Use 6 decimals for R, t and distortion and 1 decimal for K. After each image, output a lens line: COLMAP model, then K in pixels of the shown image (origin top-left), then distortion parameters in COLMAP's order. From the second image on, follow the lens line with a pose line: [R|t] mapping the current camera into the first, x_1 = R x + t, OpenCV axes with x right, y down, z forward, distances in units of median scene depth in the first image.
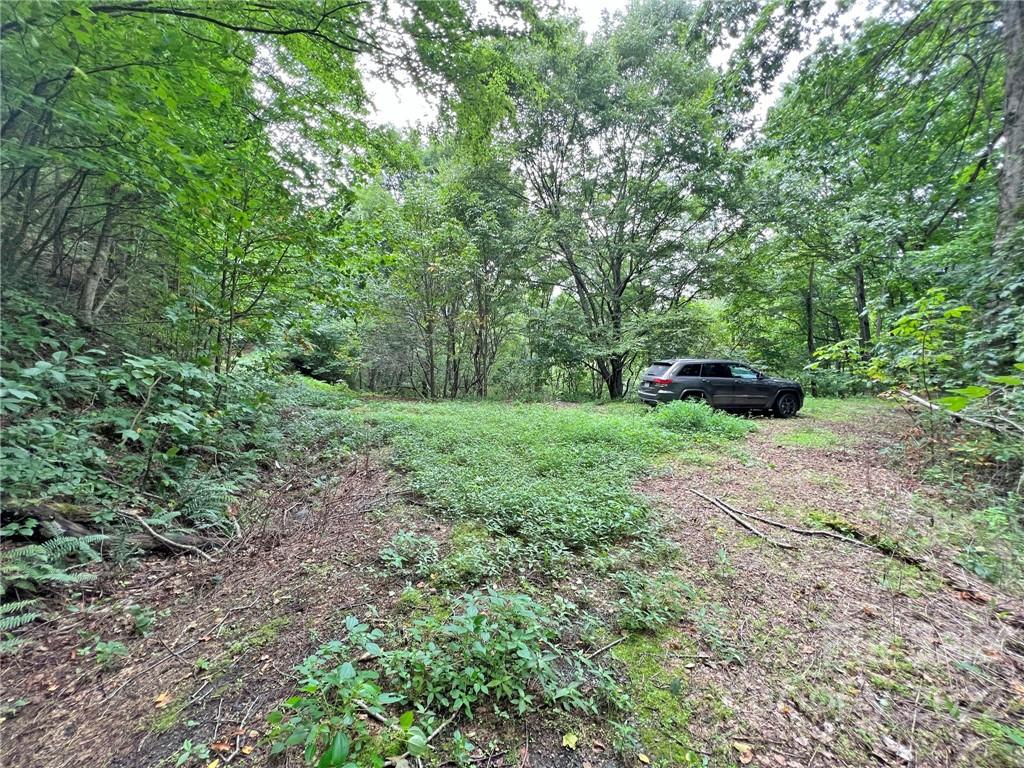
lens RADIAL K [[416.8, 0, 512.0], [0, 416.8, 384.0], [0, 0, 1]] dist [0.001420, 0.000176]
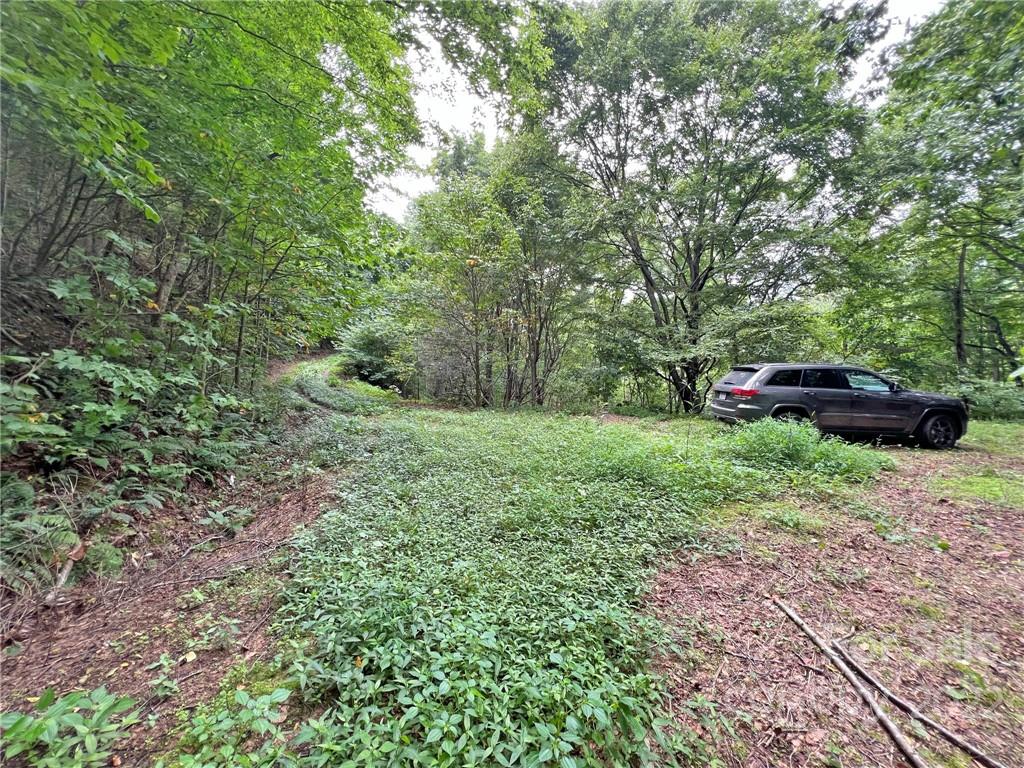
lens RADIAL K [[416.8, 0, 512.0], [0, 416.8, 384.0], [0, 0, 1]] dist [0.001420, 0.000176]
pose [[0.983027, 0.017615, -0.182611, 0.064764], [-0.022261, 0.999478, -0.023421, 0.003996], [0.182104, 0.027088, 0.982906, 0.139568]]
